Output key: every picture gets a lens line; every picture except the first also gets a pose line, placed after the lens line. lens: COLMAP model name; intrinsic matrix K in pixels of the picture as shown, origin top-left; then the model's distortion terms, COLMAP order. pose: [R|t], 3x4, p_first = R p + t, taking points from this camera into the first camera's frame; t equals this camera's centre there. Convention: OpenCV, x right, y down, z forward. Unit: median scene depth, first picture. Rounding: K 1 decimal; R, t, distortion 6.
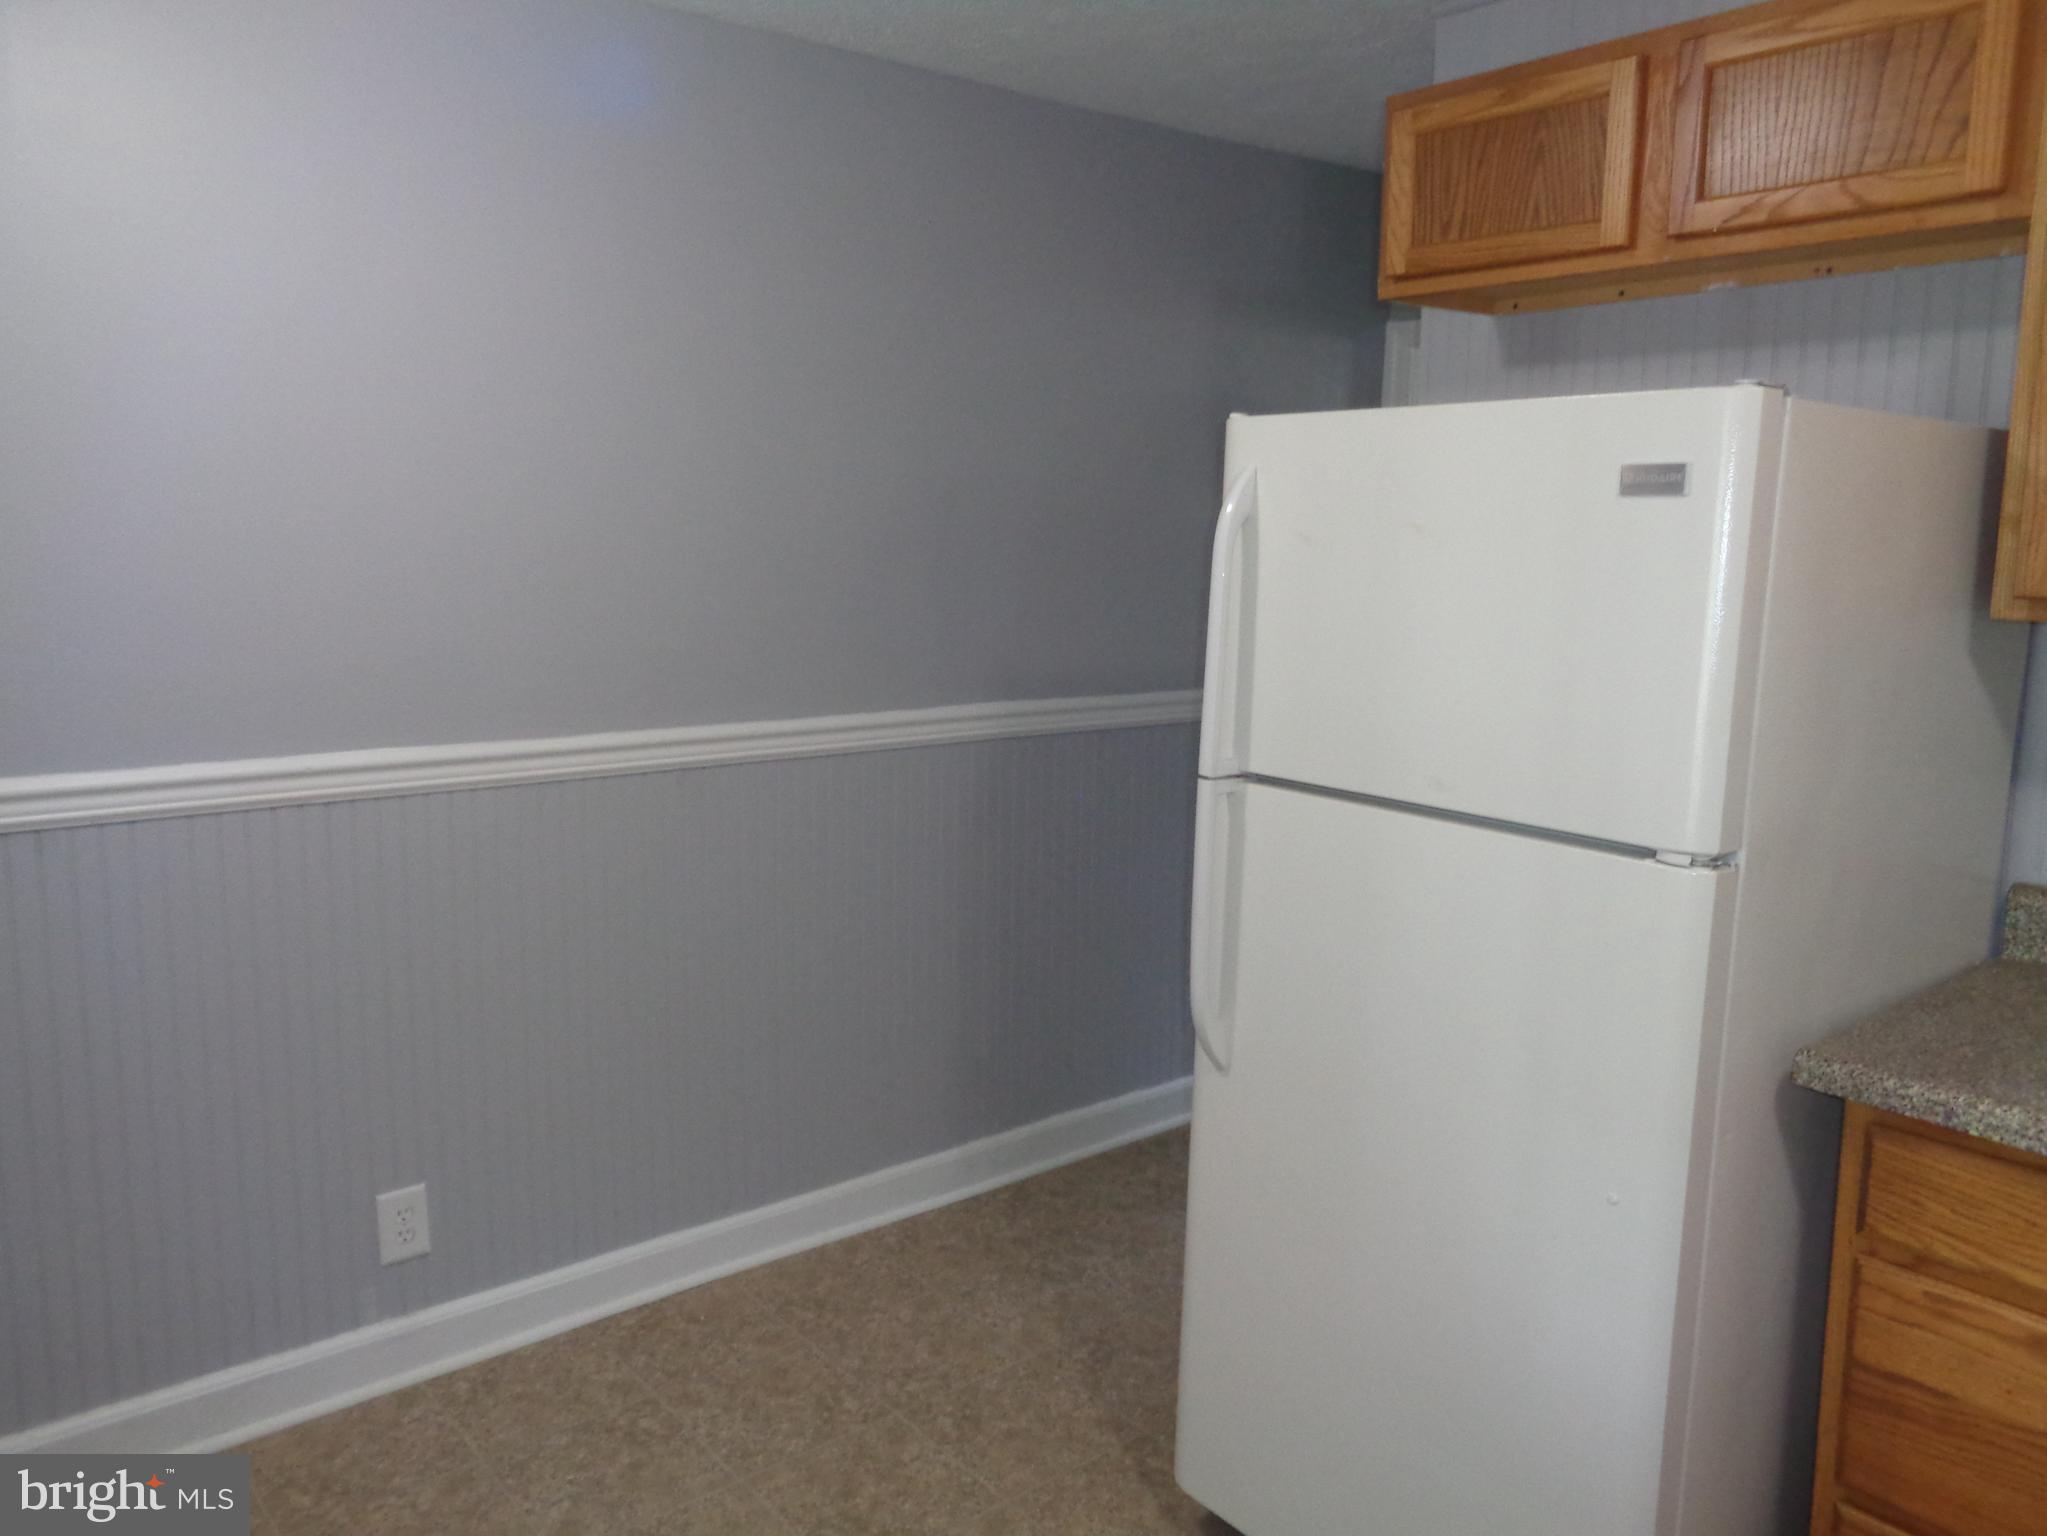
lens RADIAL K [[1537.0, 0, 1023.7], [0, 1537.0, 767.4], [0, 0, 1]] dist [0.010437, 0.001797]
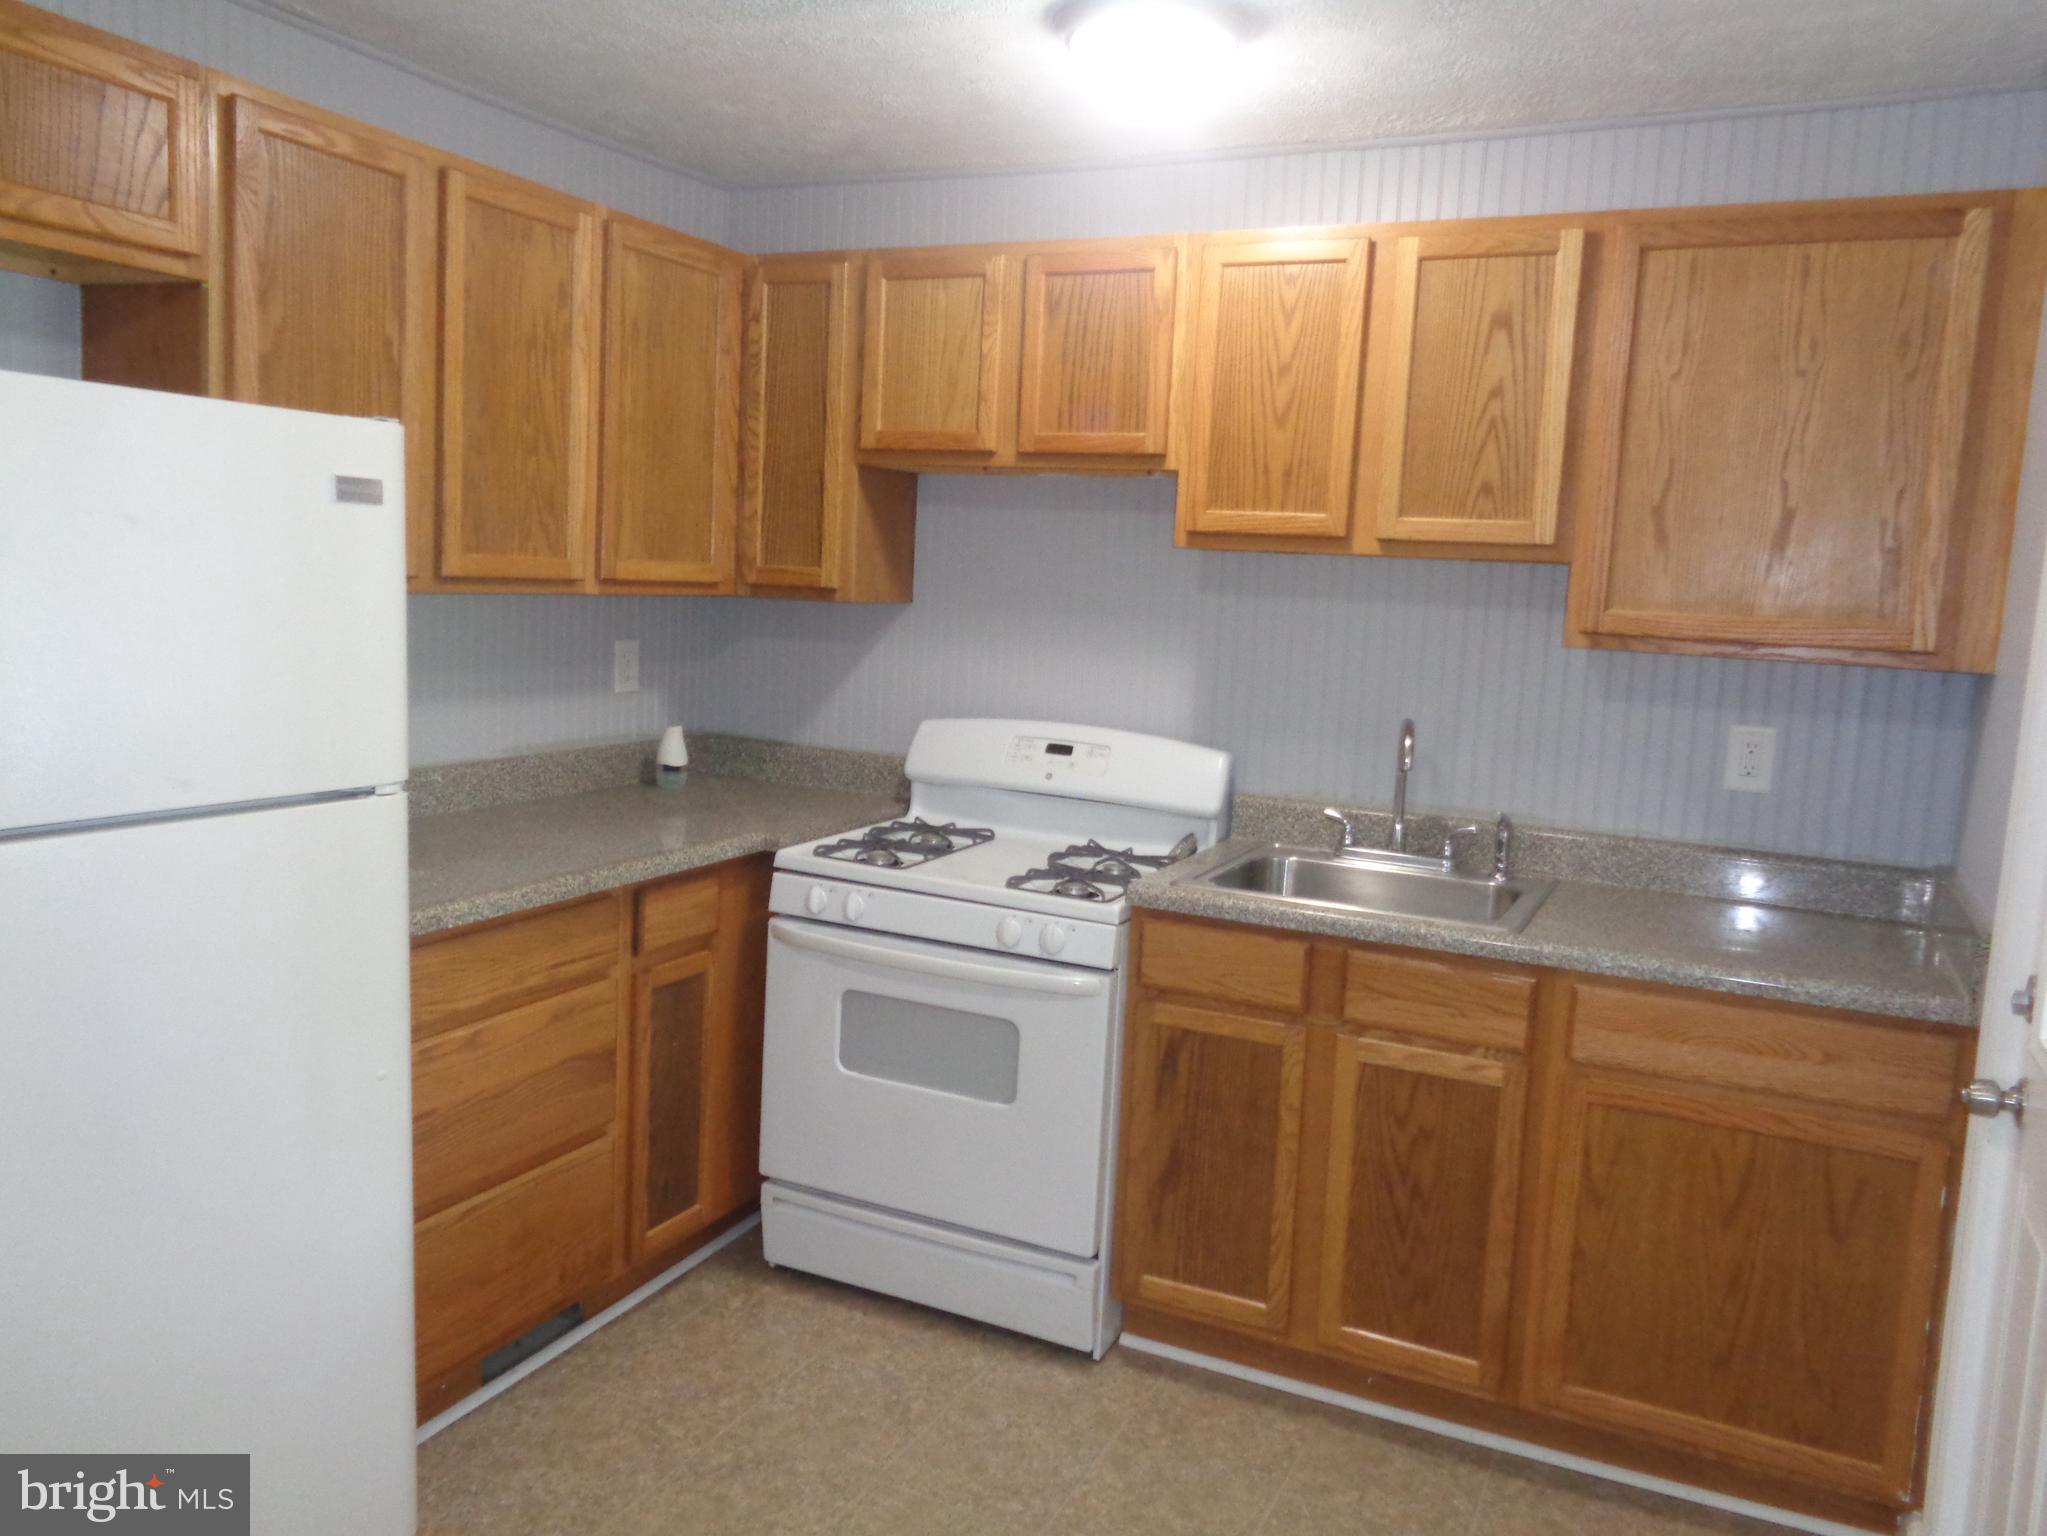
lens RADIAL K [[1537.0, 0, 1023.6], [0, 1537.0, 763.7], [0, 0, 1]] dist [0.010437, 0.001797]
pose [[-0.401114, -0.149391, 0.903764, -0.932998], [0.089392, 0.975519, 0.200926, -0.169999], [-0.911656, 0.161384, -0.377940, 0.996544]]
